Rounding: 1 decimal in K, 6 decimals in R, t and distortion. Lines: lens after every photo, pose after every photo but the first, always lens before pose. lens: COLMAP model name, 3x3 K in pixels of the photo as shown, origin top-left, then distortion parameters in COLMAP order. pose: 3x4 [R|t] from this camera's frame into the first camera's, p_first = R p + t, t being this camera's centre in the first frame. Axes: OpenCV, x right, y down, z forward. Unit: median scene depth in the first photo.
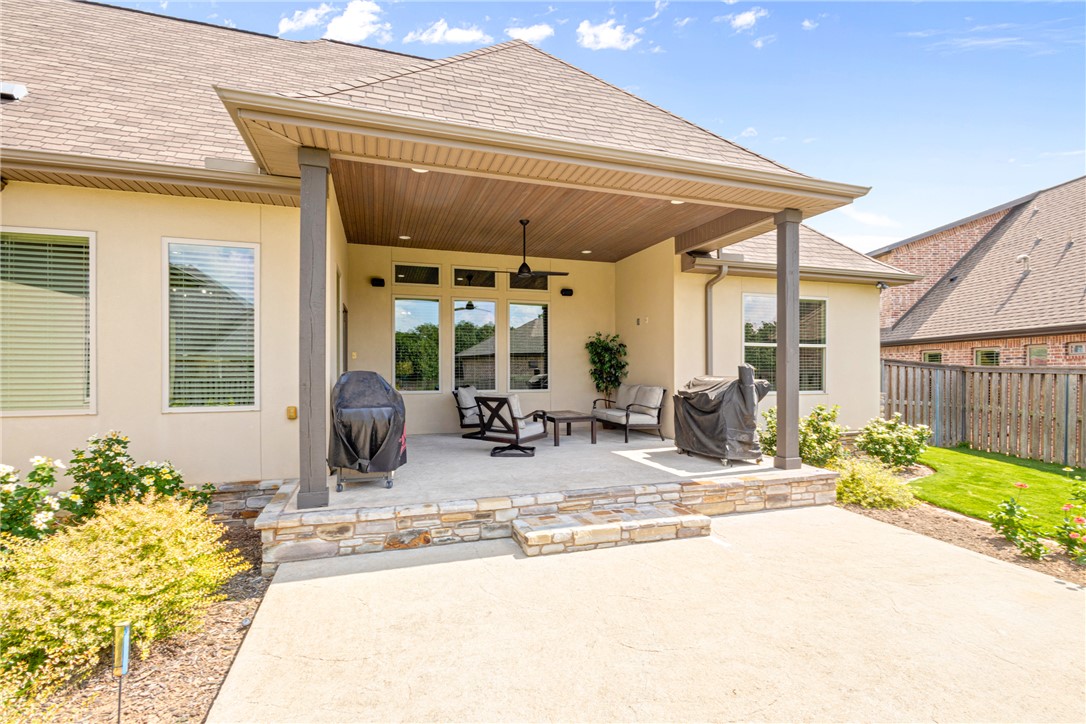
lens RADIAL K [[502.8, 0, 541.8], [0, 502.8, 369.5], [0, 0, 1]] dist [0.000853, -0.000099]
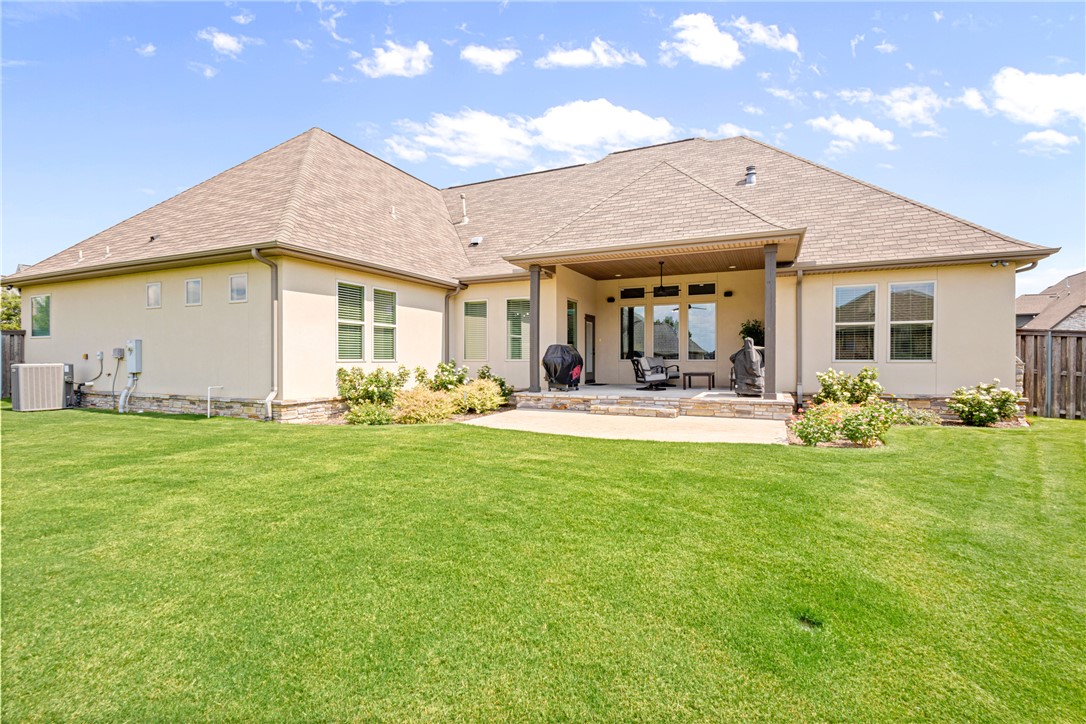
lens RADIAL K [[501.0, 0, 540.9], [0, 501.0, 356.0], [0, 0, 1]] dist [0.002672, 0.000282]
pose [[0.723306, -0.004671, -0.690511, 1.057489], [-0.000534, 0.999973, -0.007323, 0.063136], [0.690527, 0.005666, 0.723284, -0.702653]]
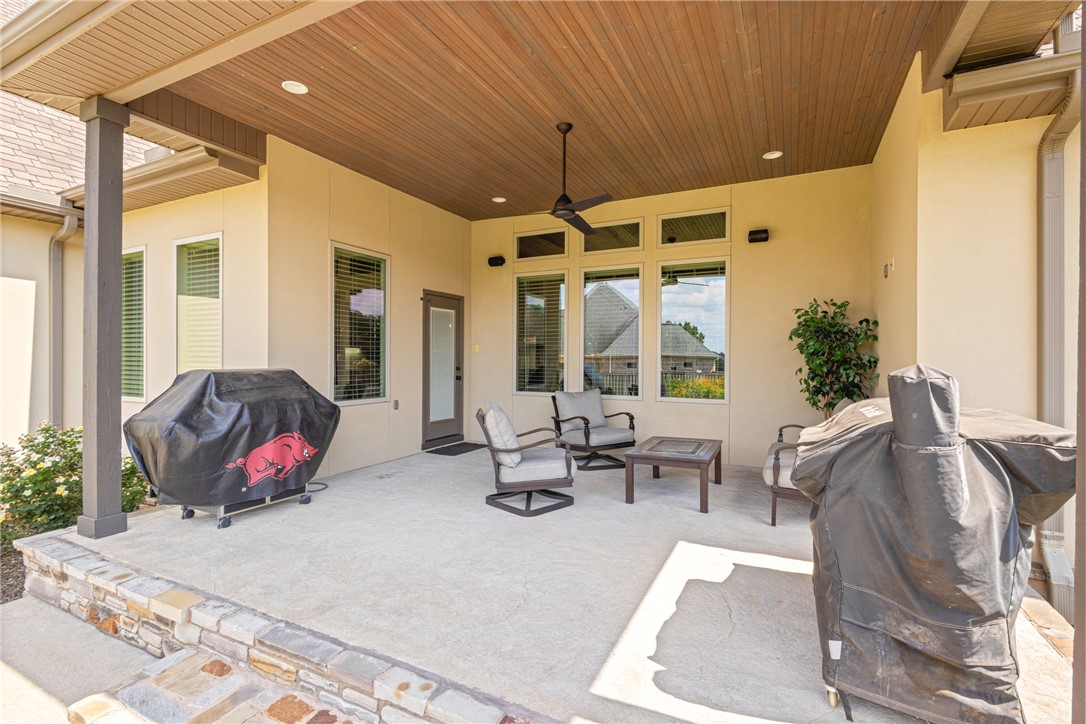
lens RADIAL K [[493.4, 0, 543.7], [0, 493.4, 360.3], [0, 0, 1]] dist [0.001347, -0.000353]
pose [[0.704889, 0.005268, -0.709298, 0.446035], [-0.004944, 0.999985, 0.002513, -0.014096], [0.709300, 0.001736, 0.704904, 0.662291]]
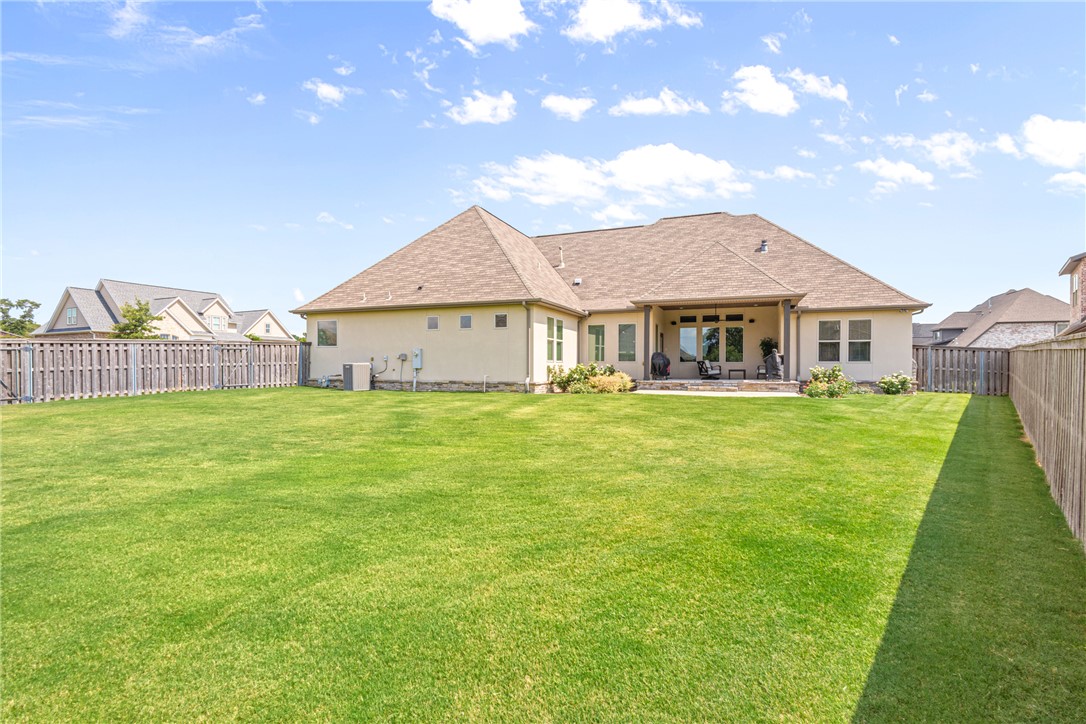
lens RADIAL K [[502.1, 0, 540.6], [0, 502.1, 365.9], [0, 0, 1]] dist [0.004856, 0.000722]
pose [[0.762867, 0.000923, -0.646555, 1.308235], [-0.001737, 0.999998, -0.000623, 0.097216], [0.646553, 0.001599, 0.762867, -2.310964]]
